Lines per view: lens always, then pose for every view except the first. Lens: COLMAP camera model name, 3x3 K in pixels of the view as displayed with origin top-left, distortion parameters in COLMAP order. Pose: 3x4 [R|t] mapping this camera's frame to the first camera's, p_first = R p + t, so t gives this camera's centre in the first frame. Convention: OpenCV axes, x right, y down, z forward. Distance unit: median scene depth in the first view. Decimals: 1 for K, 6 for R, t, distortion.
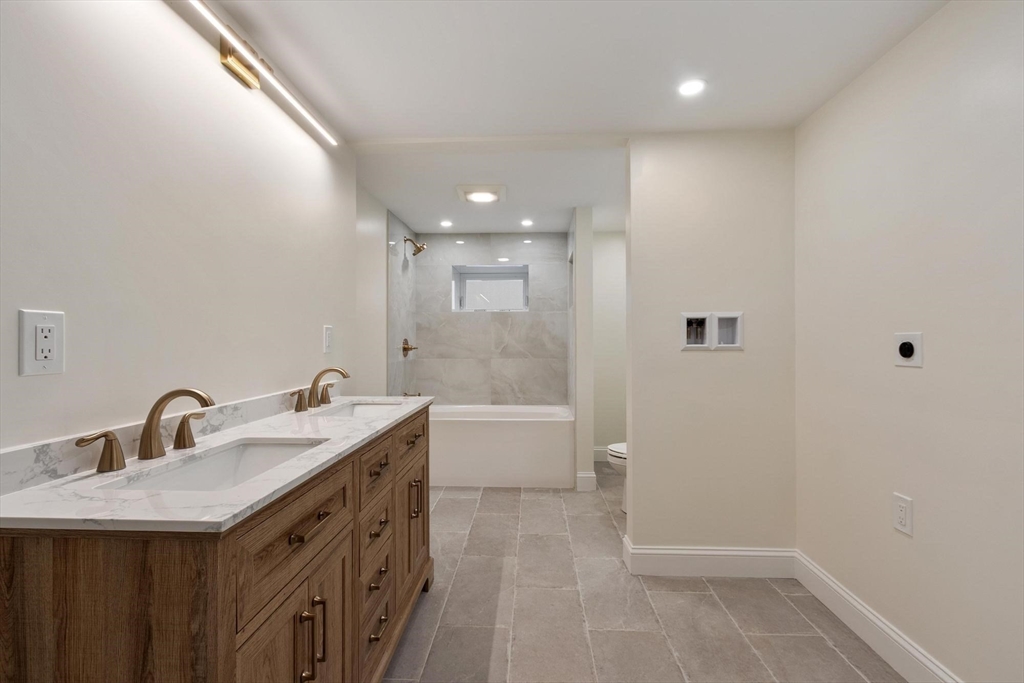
lens RADIAL K [[451.3, 0, 509.7], [0, 451.3, 339.7], [0, 0, 1]] dist [0.003319, -0.000674]
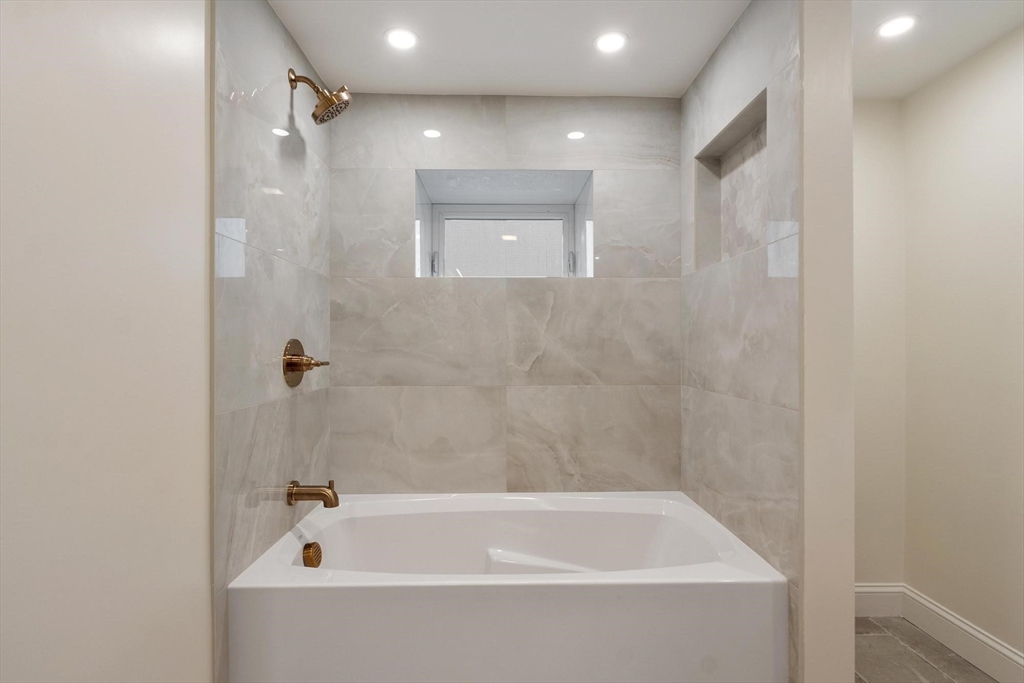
lens RADIAL K [[513.3, 0, 515.6], [0, 513.3, 344.5], [0, 0, 1]] dist [-0.003737, -0.000069]
pose [[0.997447, 0.000159, 0.071406, -0.068207], [-0.000419, 0.999993, 0.003617, 0.000444], [-0.071405, -0.003638, 0.997441, 0.507900]]
